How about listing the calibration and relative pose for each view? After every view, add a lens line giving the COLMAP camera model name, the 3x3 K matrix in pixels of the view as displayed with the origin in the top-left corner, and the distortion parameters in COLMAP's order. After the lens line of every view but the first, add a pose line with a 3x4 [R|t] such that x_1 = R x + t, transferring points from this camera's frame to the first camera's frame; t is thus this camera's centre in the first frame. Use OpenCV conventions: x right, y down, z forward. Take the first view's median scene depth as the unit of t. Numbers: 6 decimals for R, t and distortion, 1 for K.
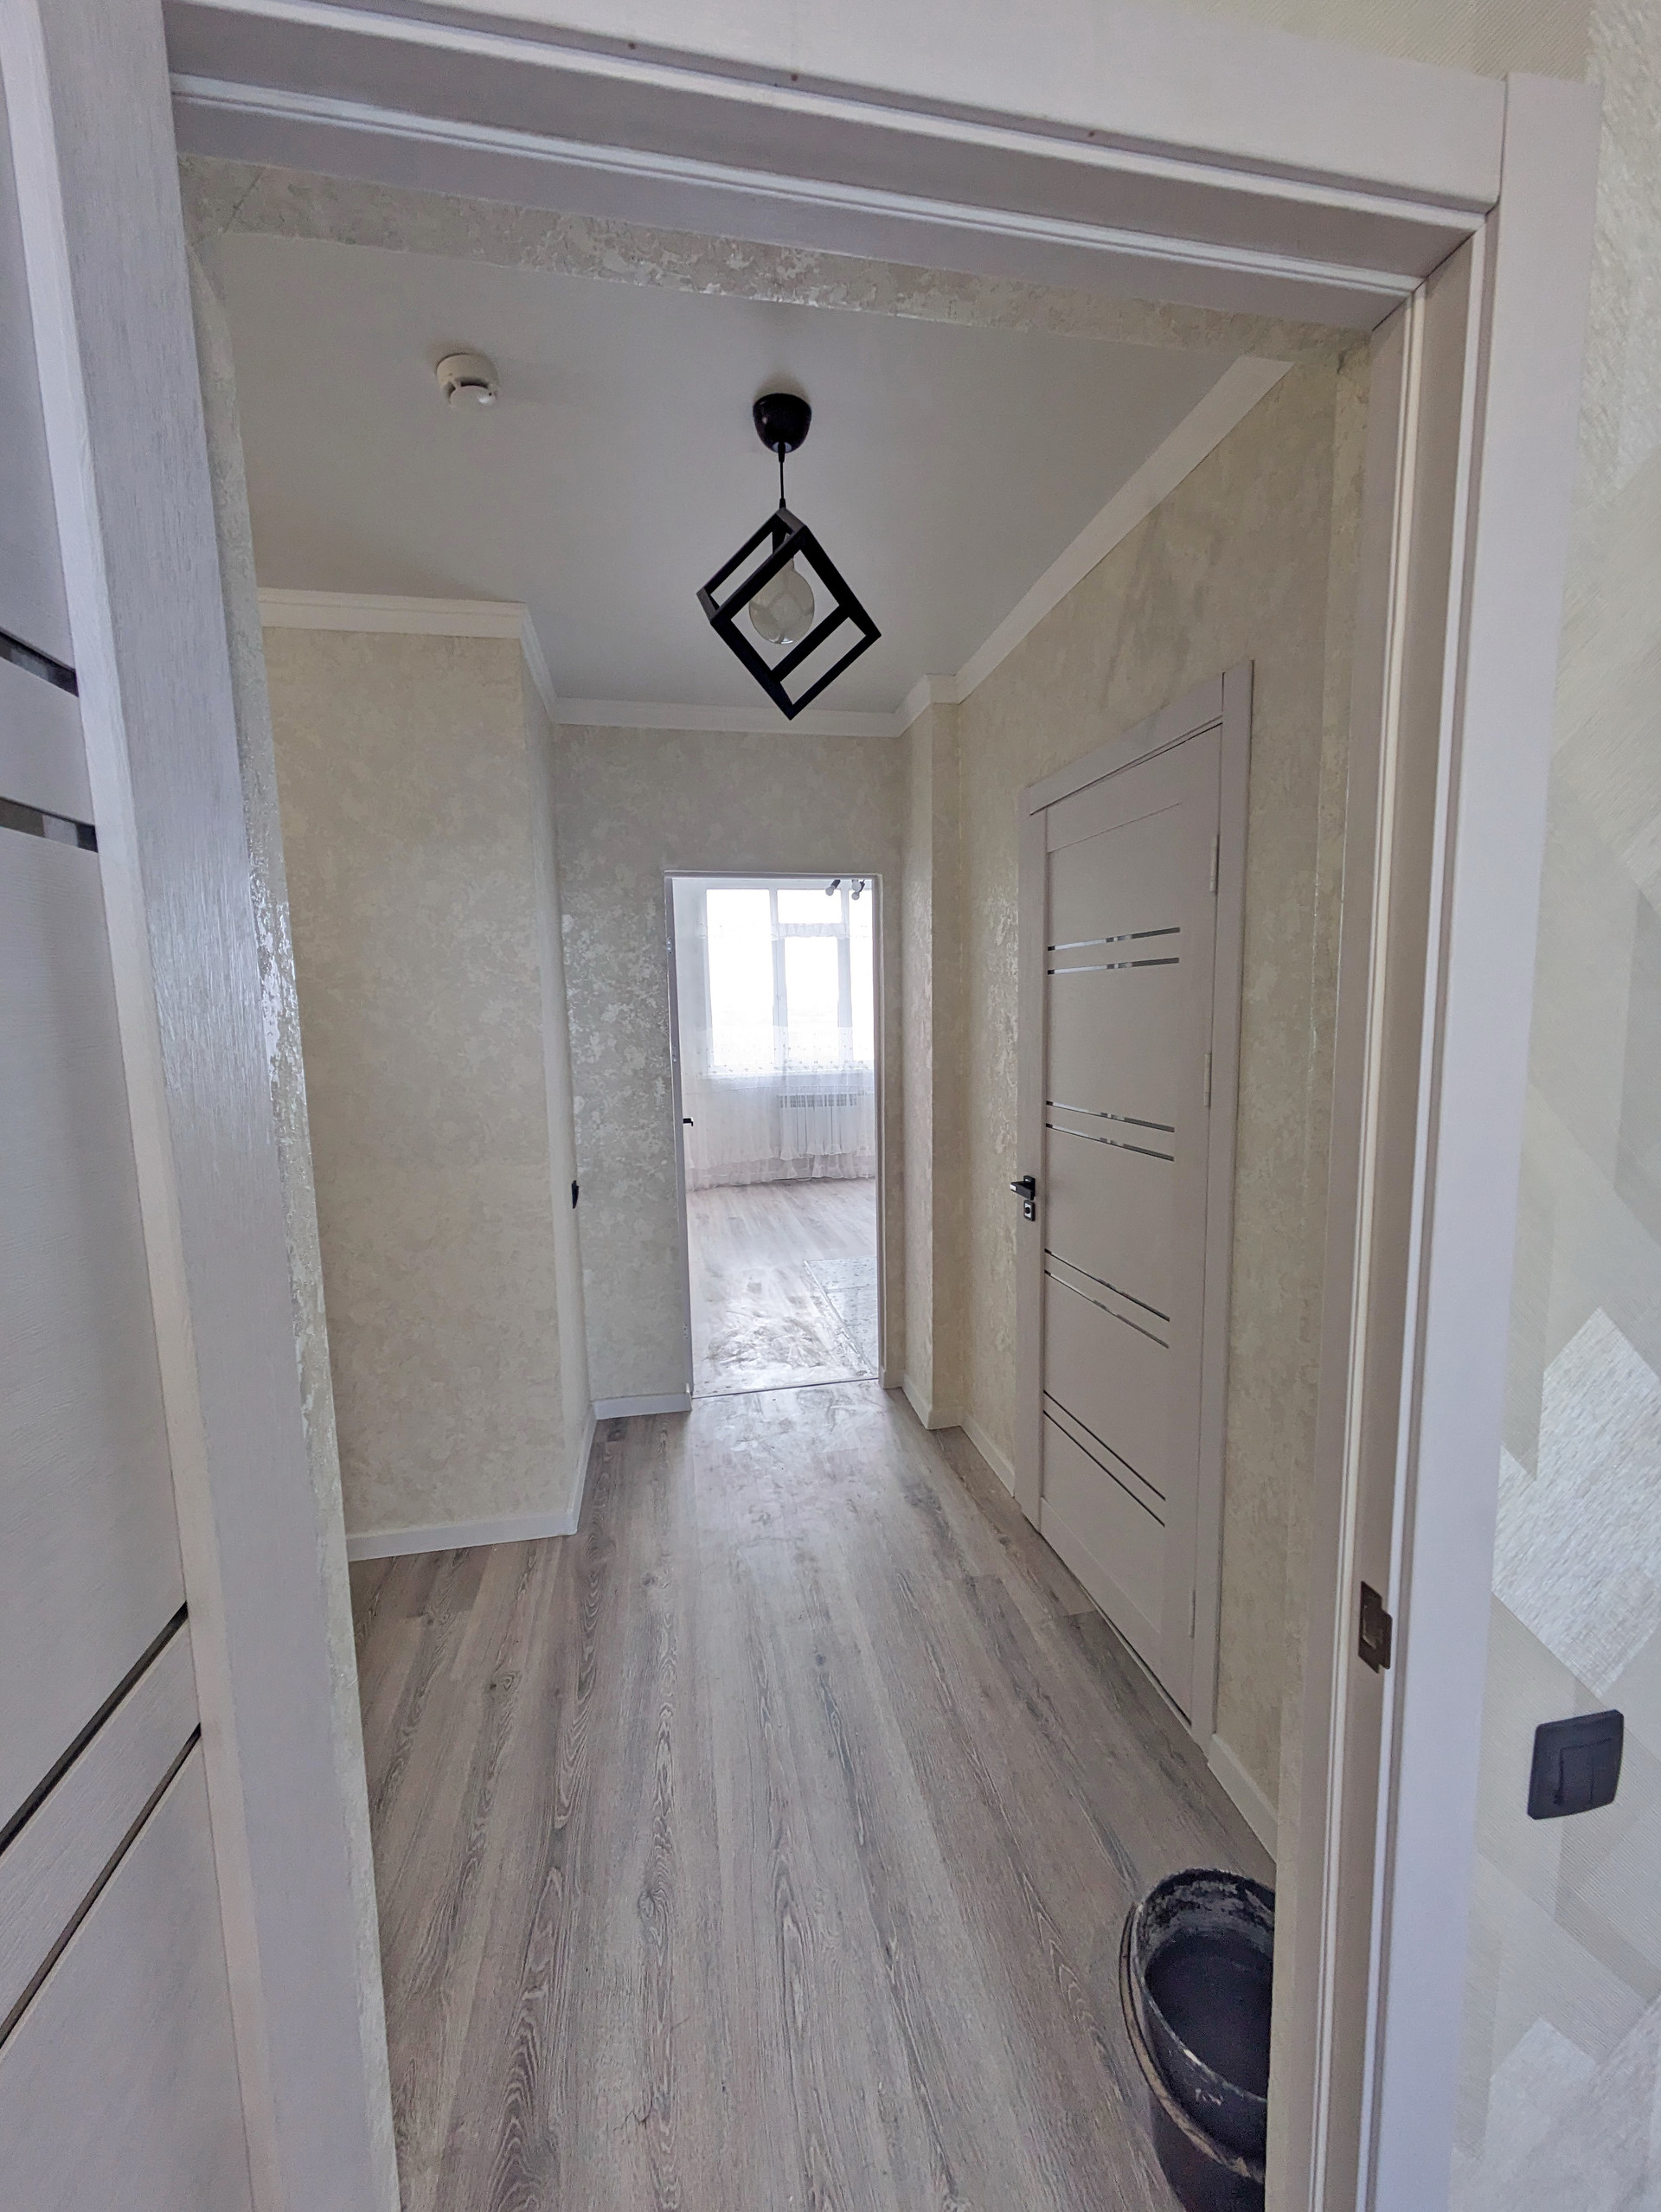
lens RADIAL K [[875.1, 0, 829.1], [0, 875.1, 1114.8], [0, 0, 1]] dist [-0.002367, 0.004769]
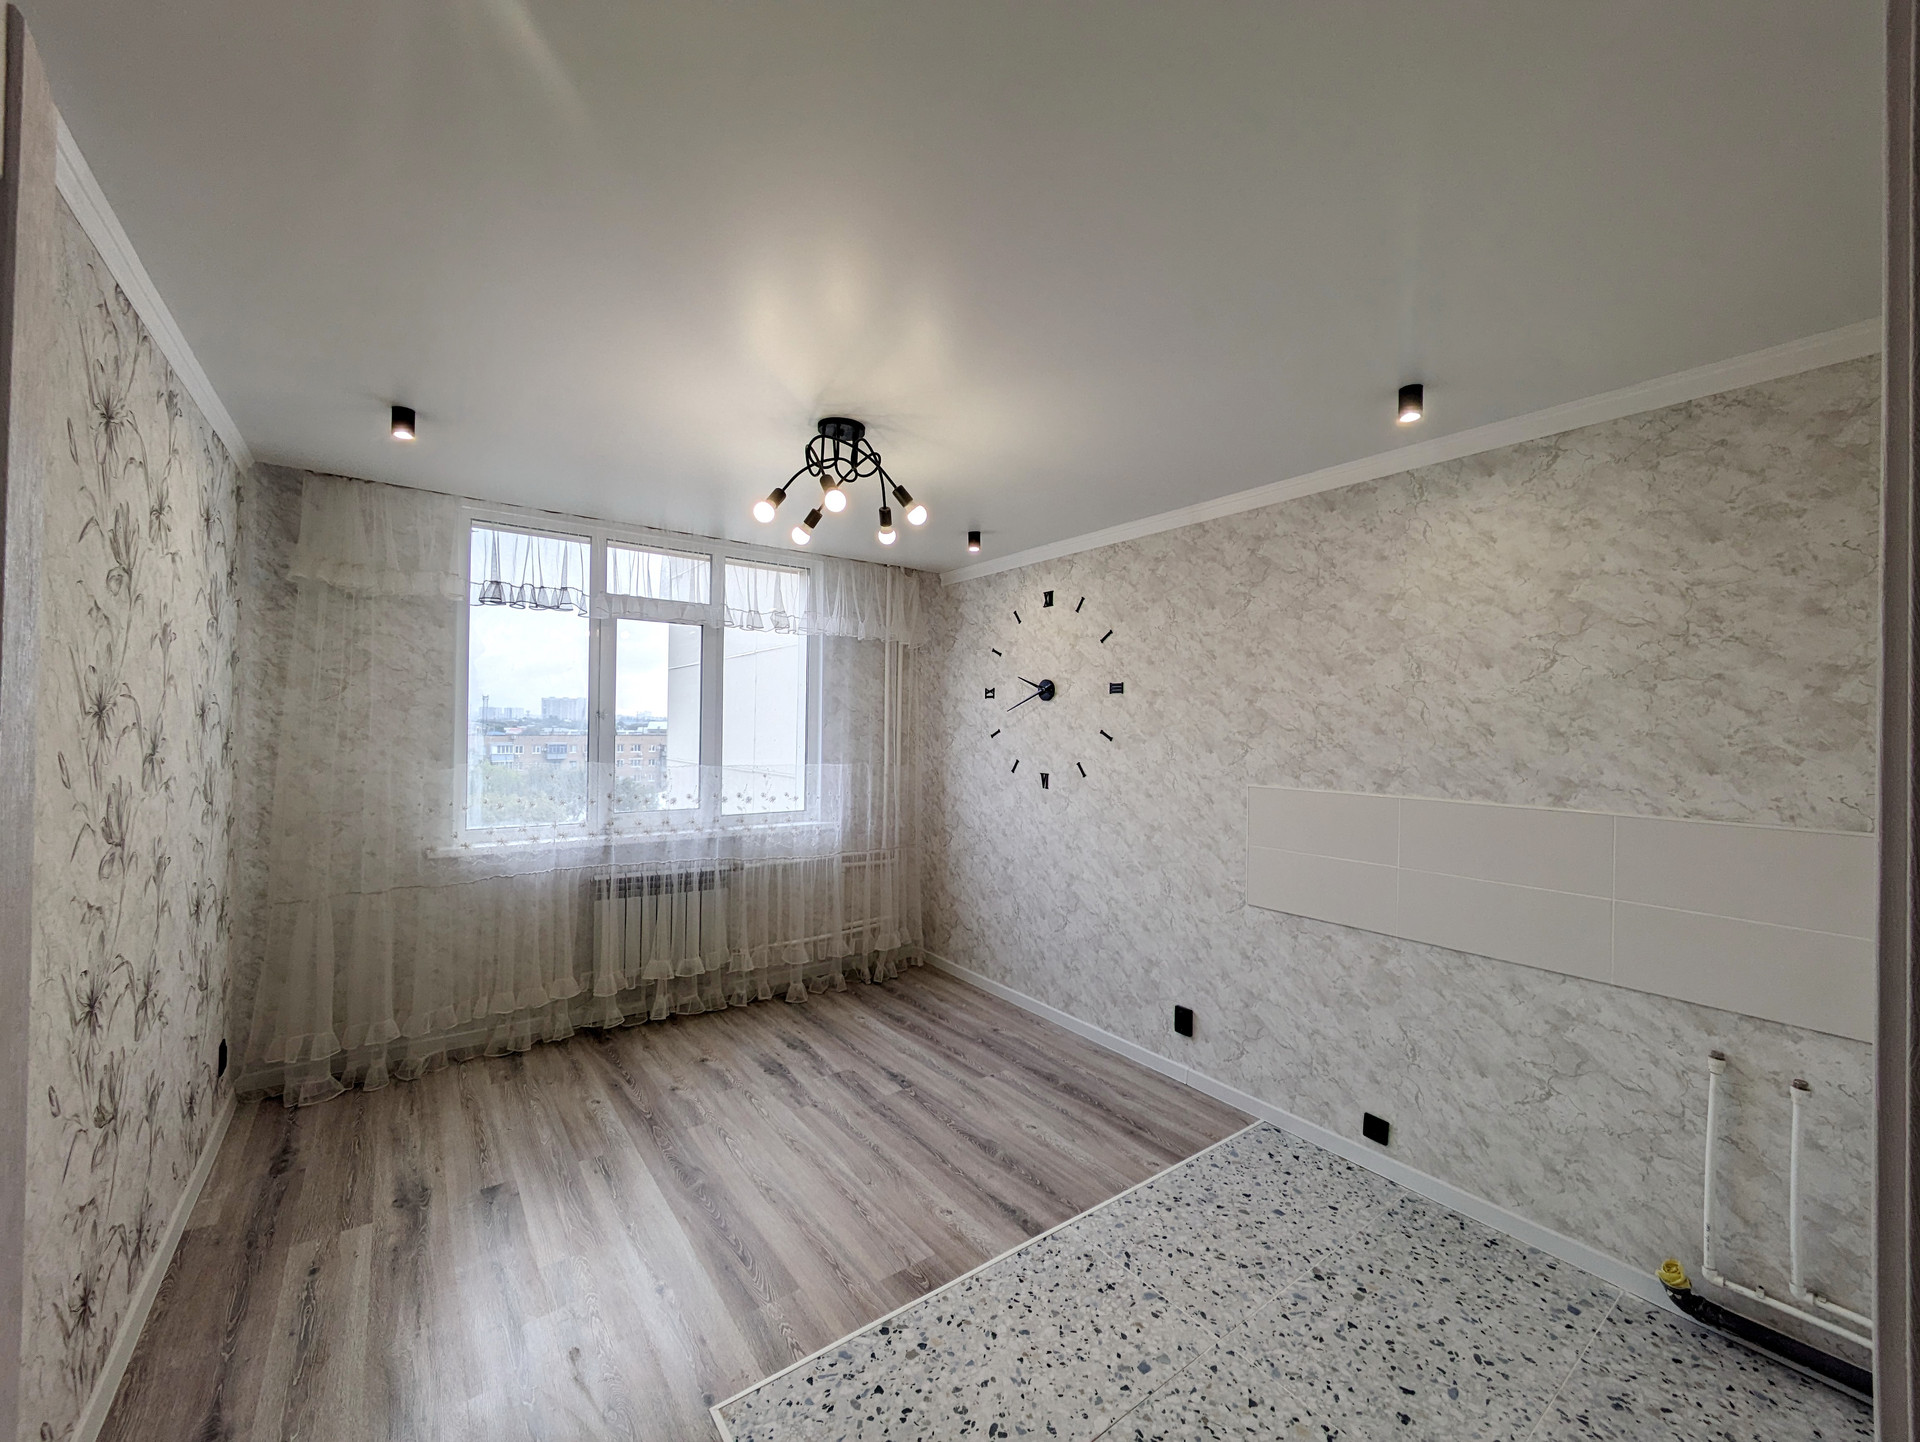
lens RADIAL K [[759.5, 0, 965.5], [0, 759.5, 722.0], [0, 0, 1]] dist [-0.002367, 0.004769]
pose [[0.899616, 0.039478, 0.434893, -0.225184], [0.015570, 0.992372, -0.122292, -0.230752], [-0.436403, 0.116787, 0.892140, 1.638775]]
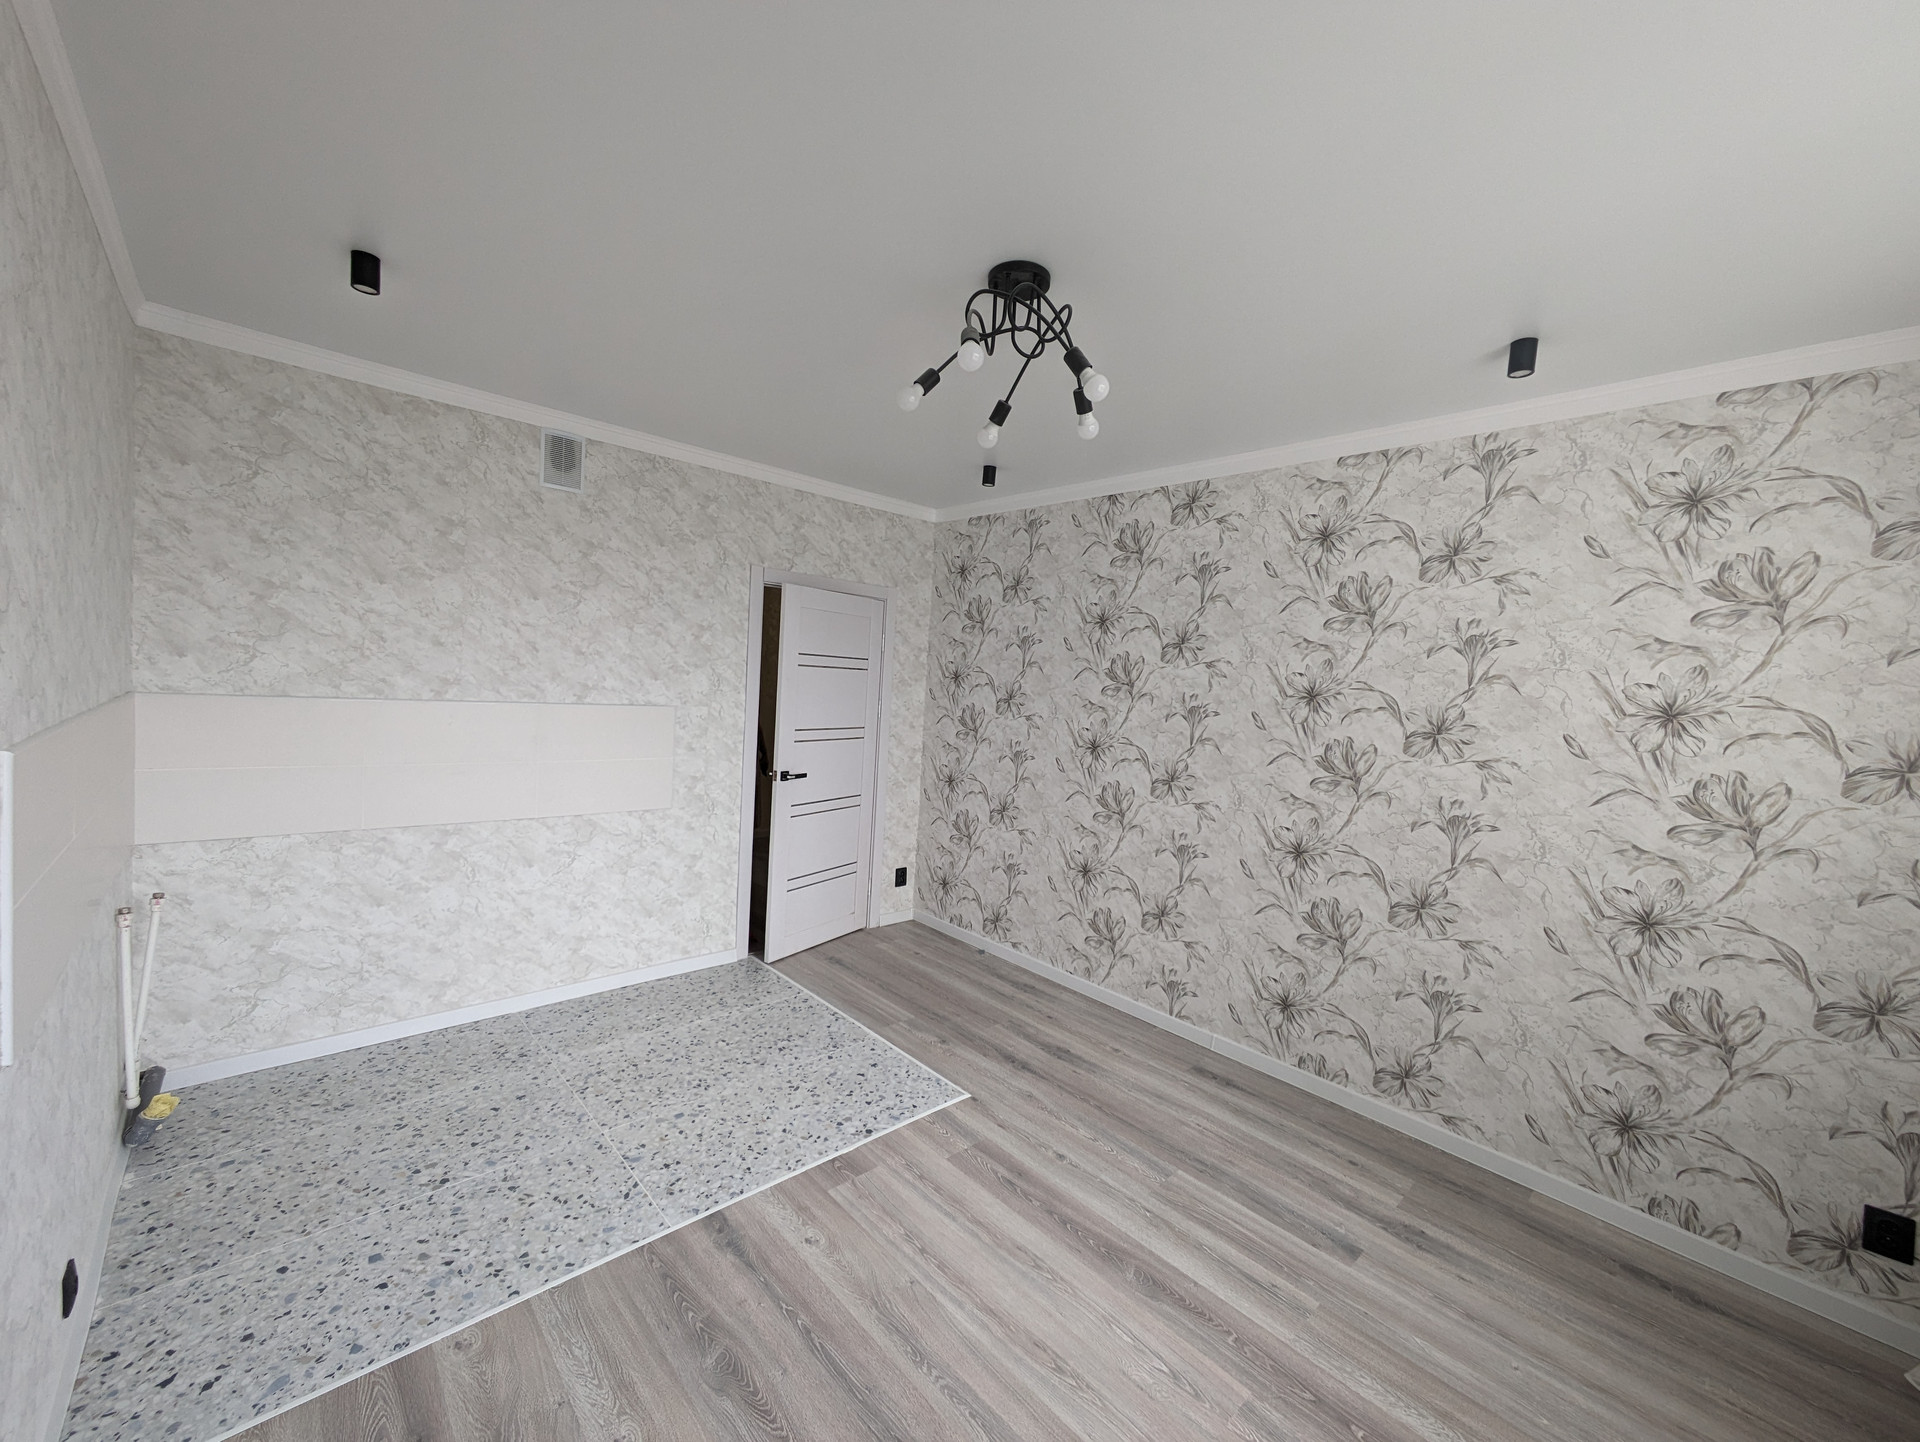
lens RADIAL K [[758.9, 0, 962.4], [0, 758.9, 725.9], [0, 0, 1]] dist [-0.001254, 0.002411]
pose [[-0.848193, 0.005848, -0.529654, 0.693581], [-0.101897, 0.979461, 0.173992, -0.486590], [0.519793, 0.201549, -0.830177, 3.690263]]
